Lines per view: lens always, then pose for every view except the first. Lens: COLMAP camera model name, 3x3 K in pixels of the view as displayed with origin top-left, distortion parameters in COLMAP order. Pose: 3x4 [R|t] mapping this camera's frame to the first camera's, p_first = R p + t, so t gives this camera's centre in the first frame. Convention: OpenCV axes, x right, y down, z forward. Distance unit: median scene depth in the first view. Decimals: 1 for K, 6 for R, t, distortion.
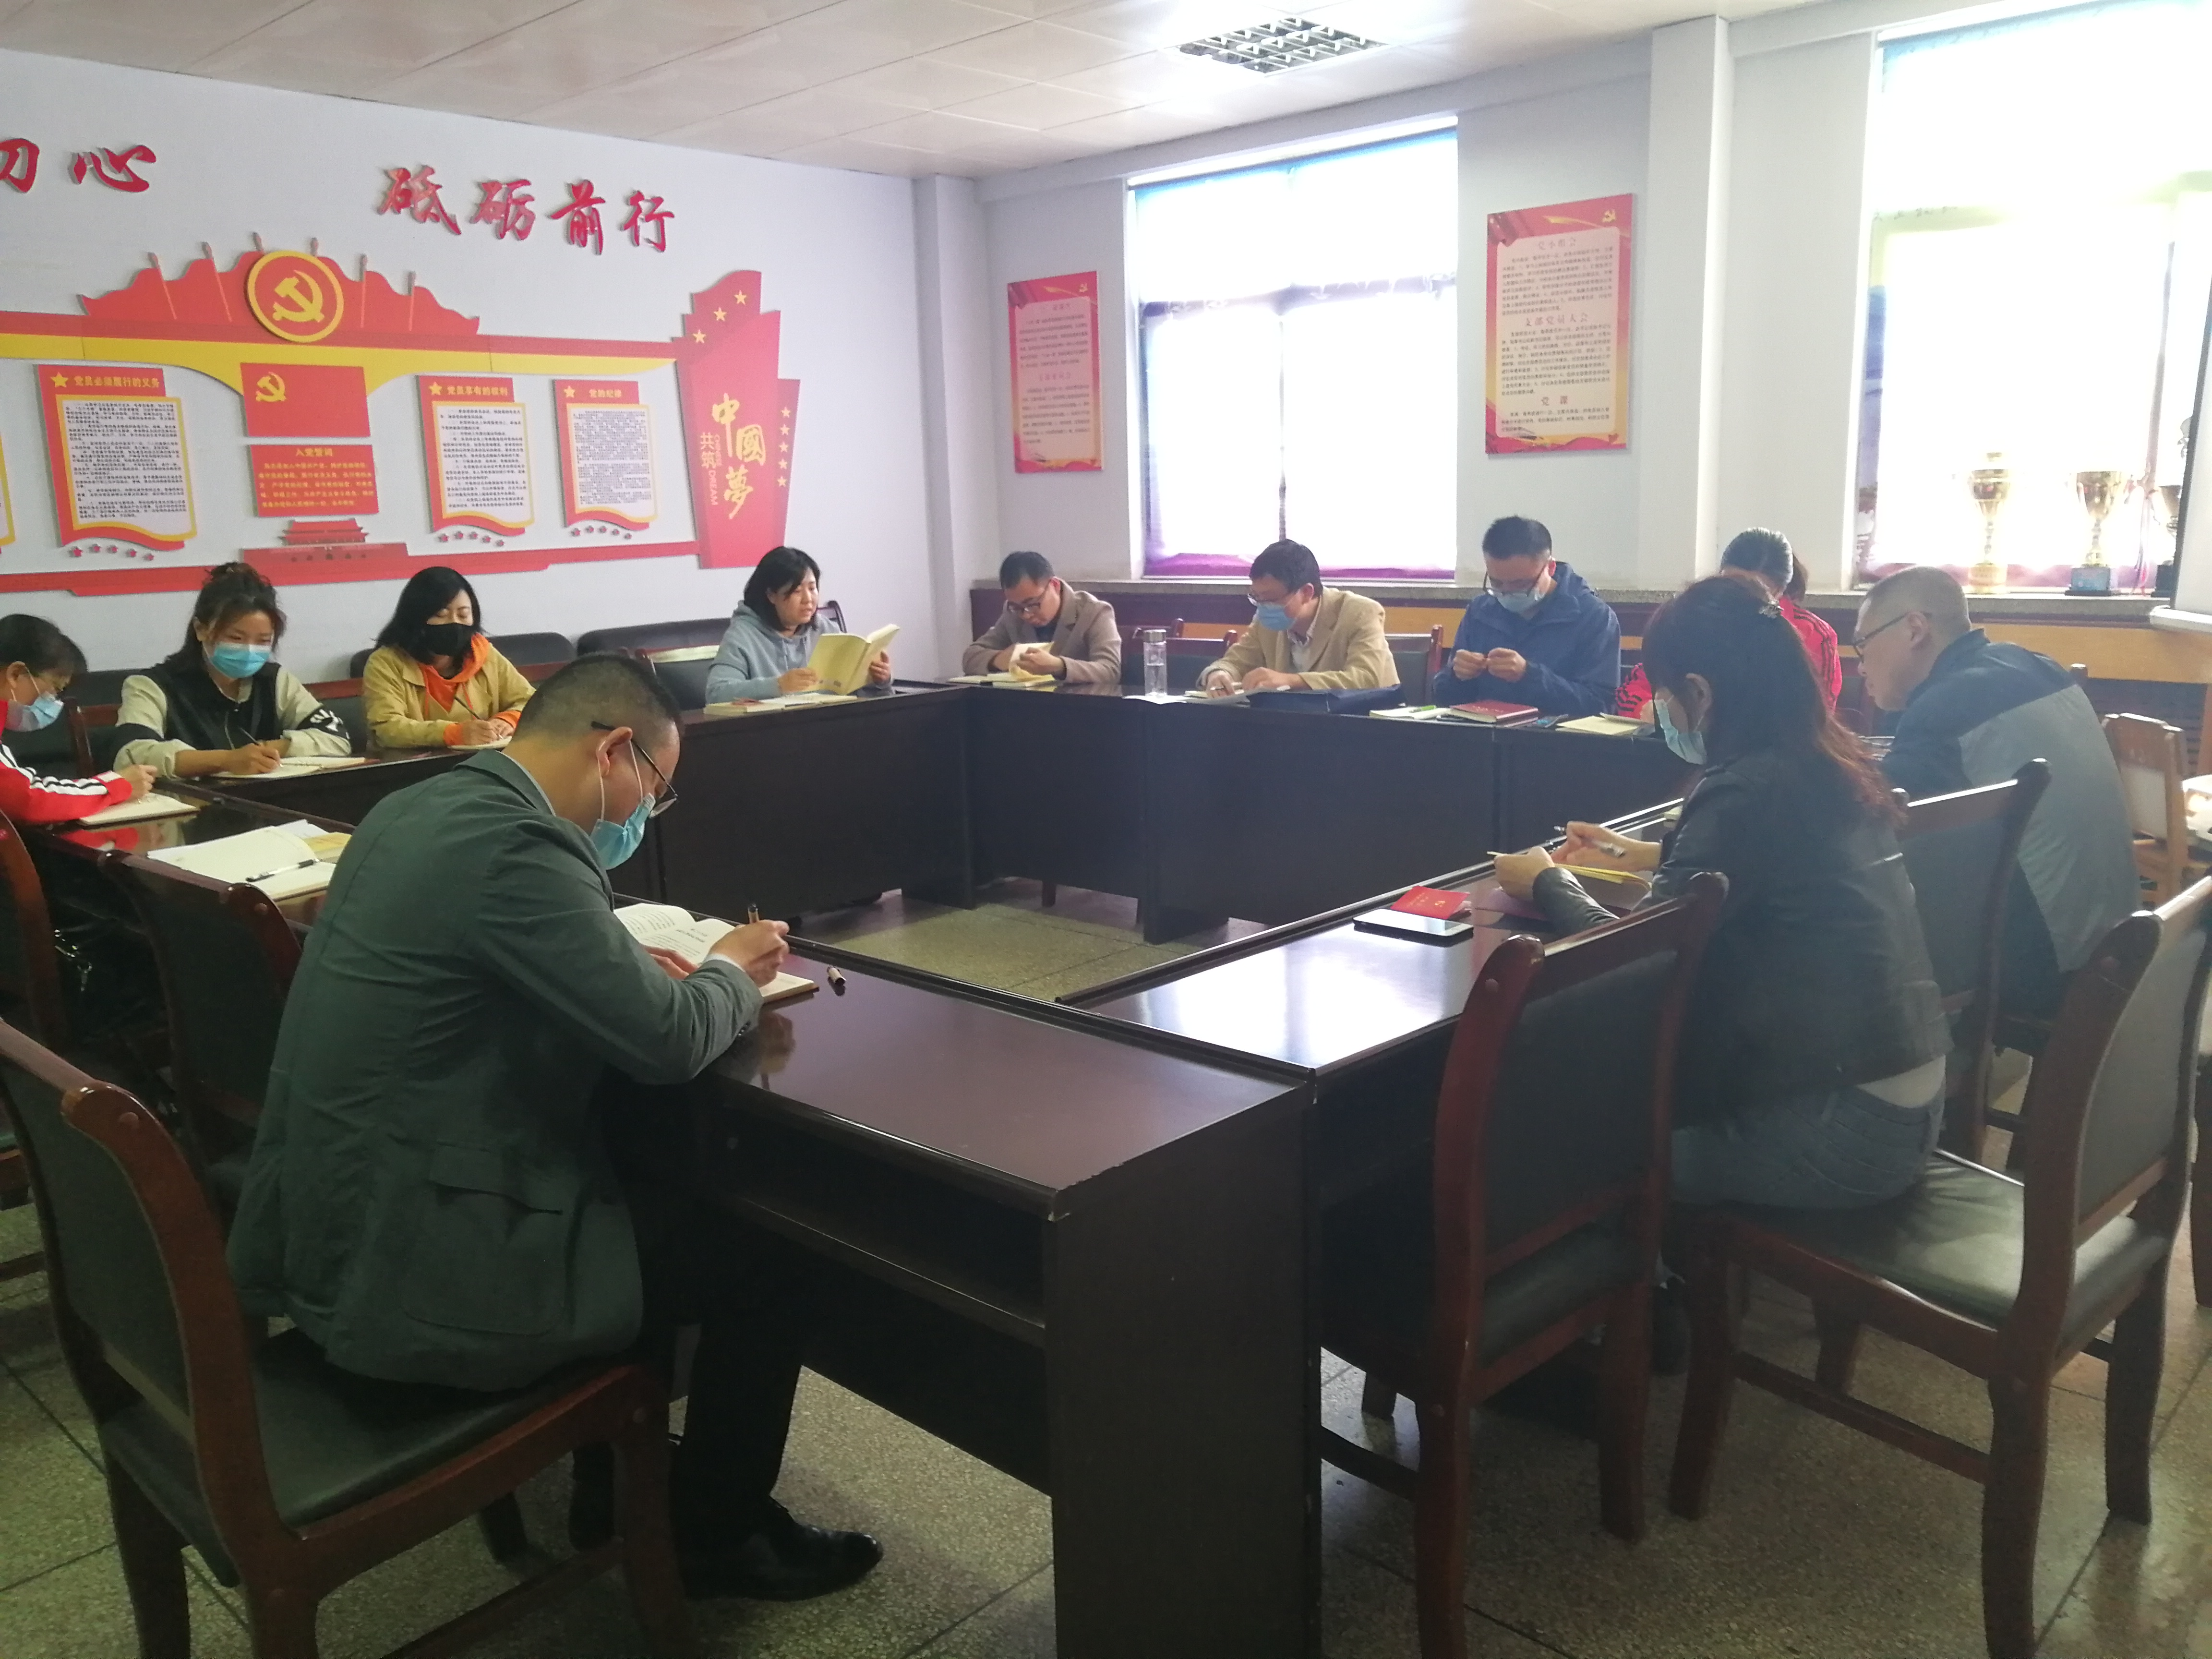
lens RADIAL K [[1772.5, 0, 1110.7], [0, 1772.5, 827.1], [0, 0, 1]] dist [-0.003610, -0.007446]
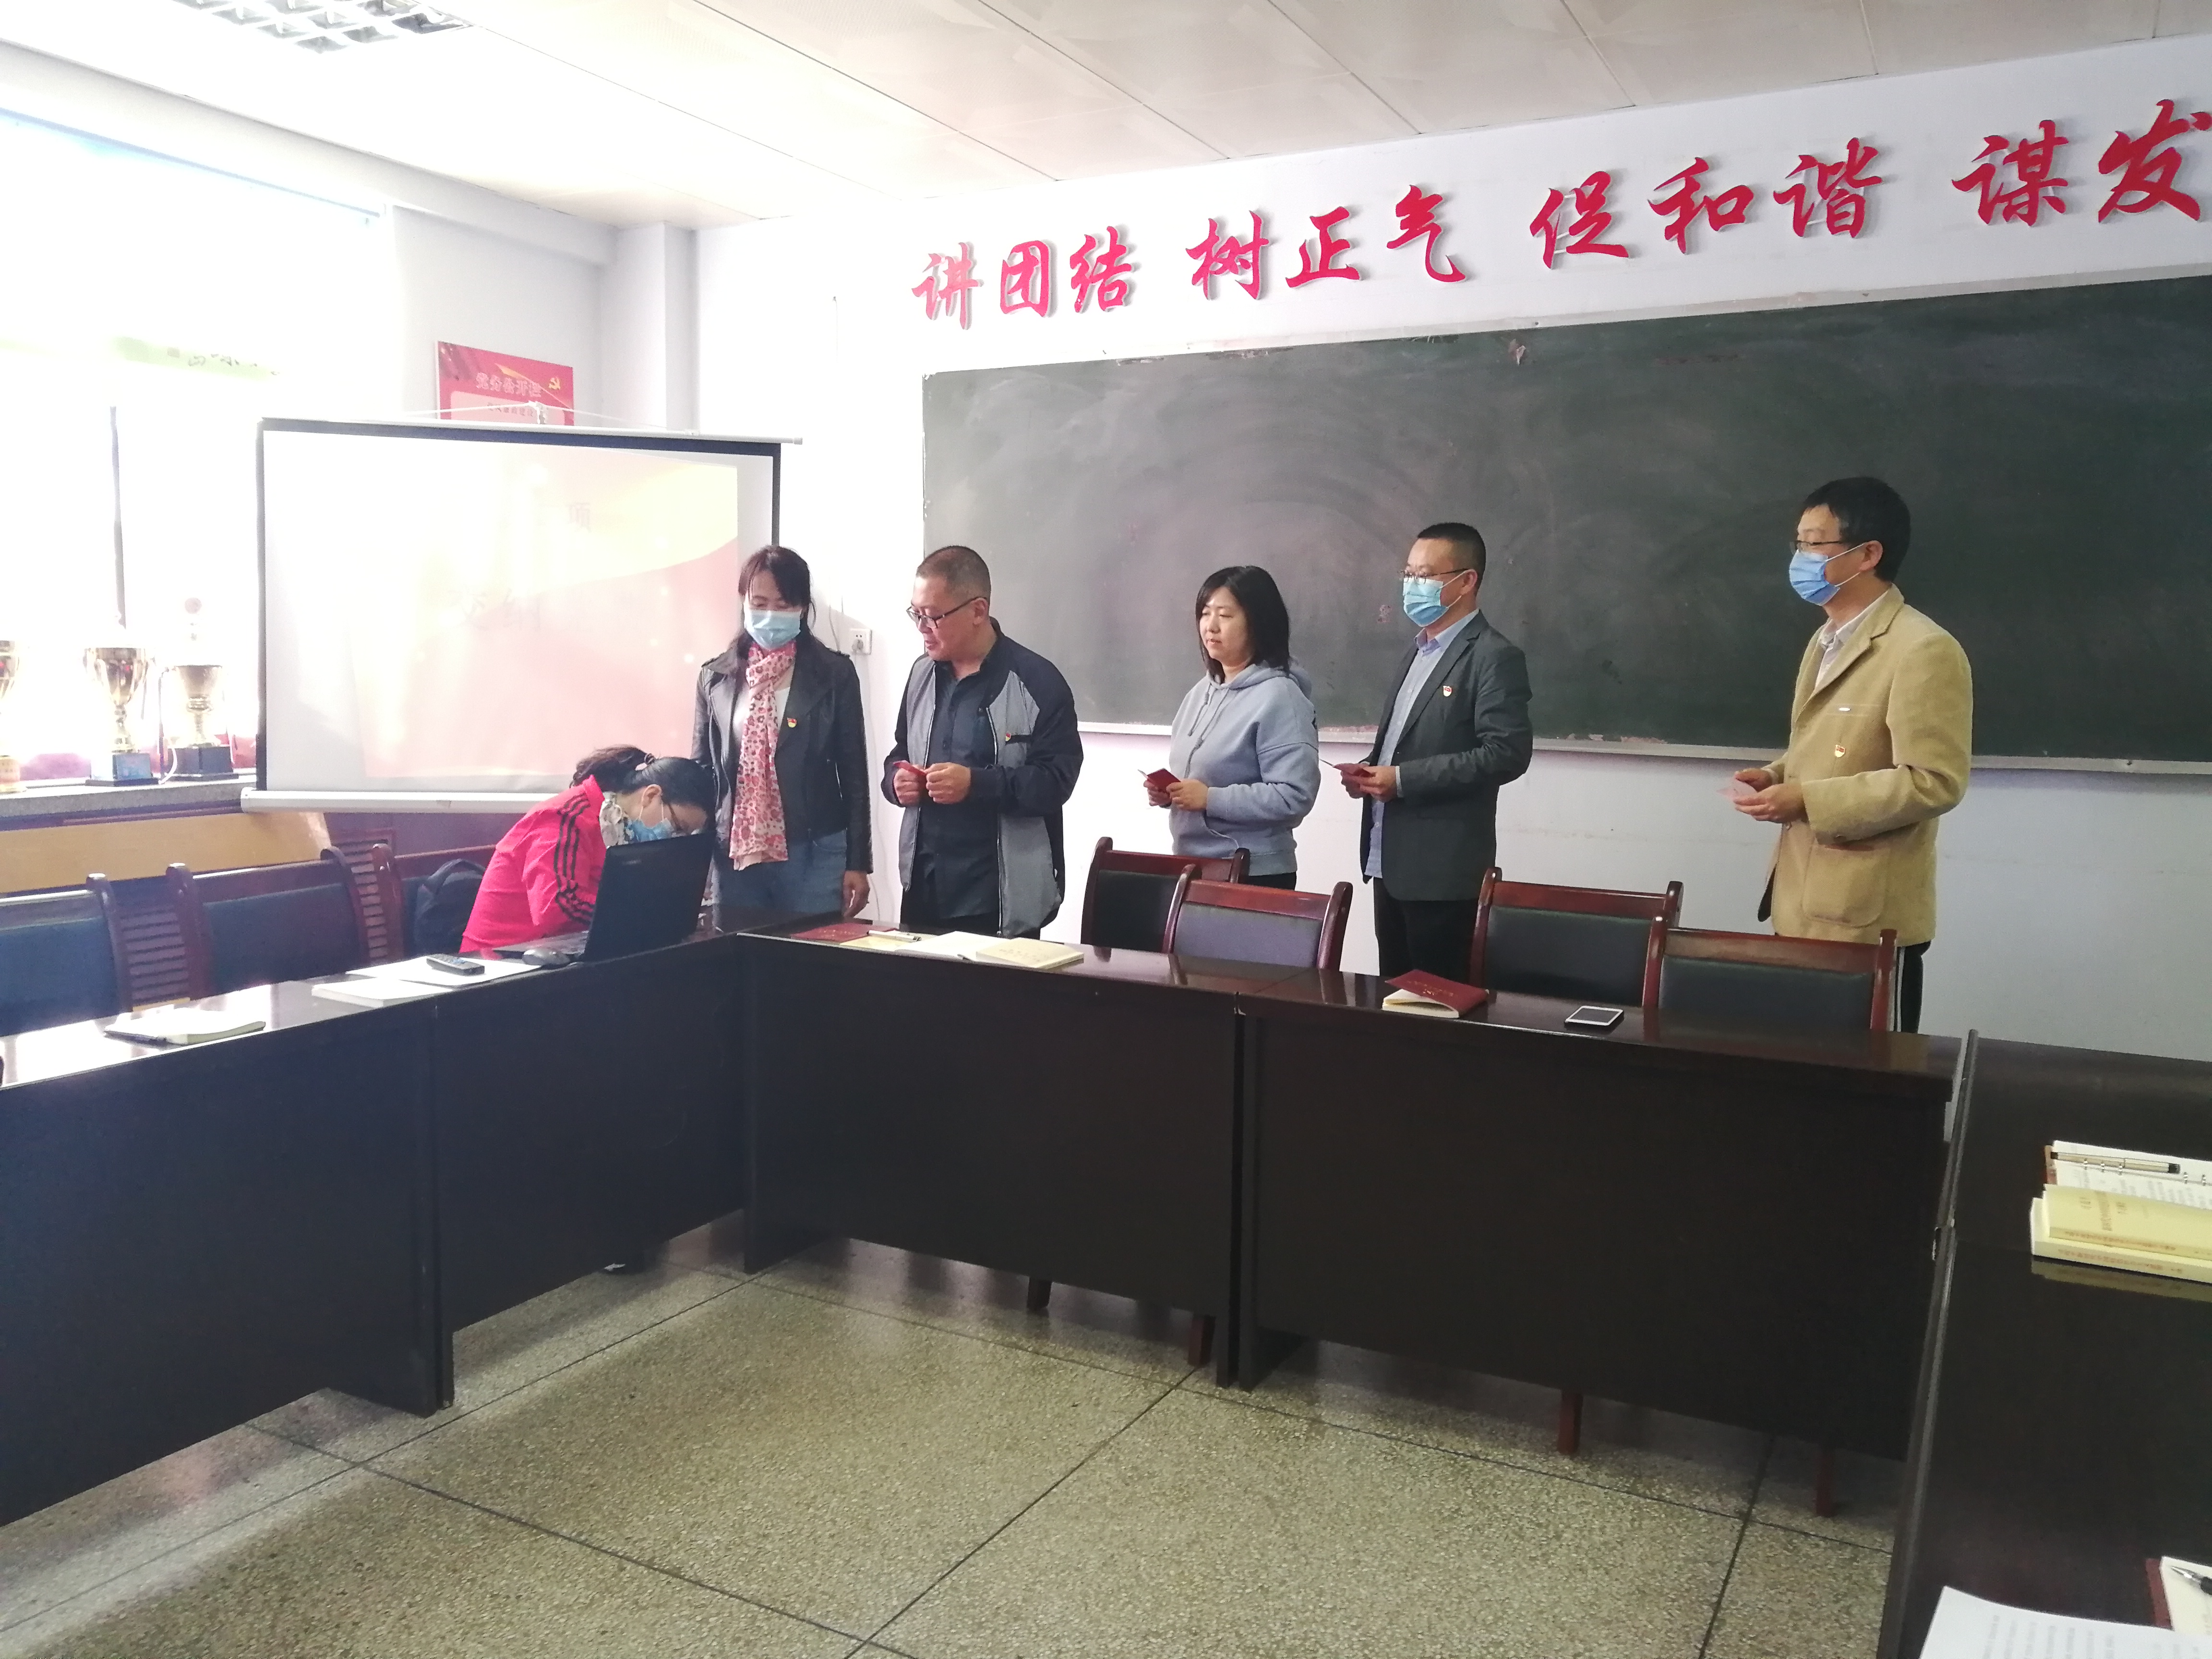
lens RADIAL K [[1772.5, 0, 1100.2], [0, 1772.5, 819.6], [0, 0, 1]] dist [-0.003610, -0.007446]
pose [[-0.265861, -0.068677, 0.961562, -0.361702], [0.168300, 0.978834, 0.116444, -0.112677], [-0.949206, 0.192788, -0.248676, 0.634385]]
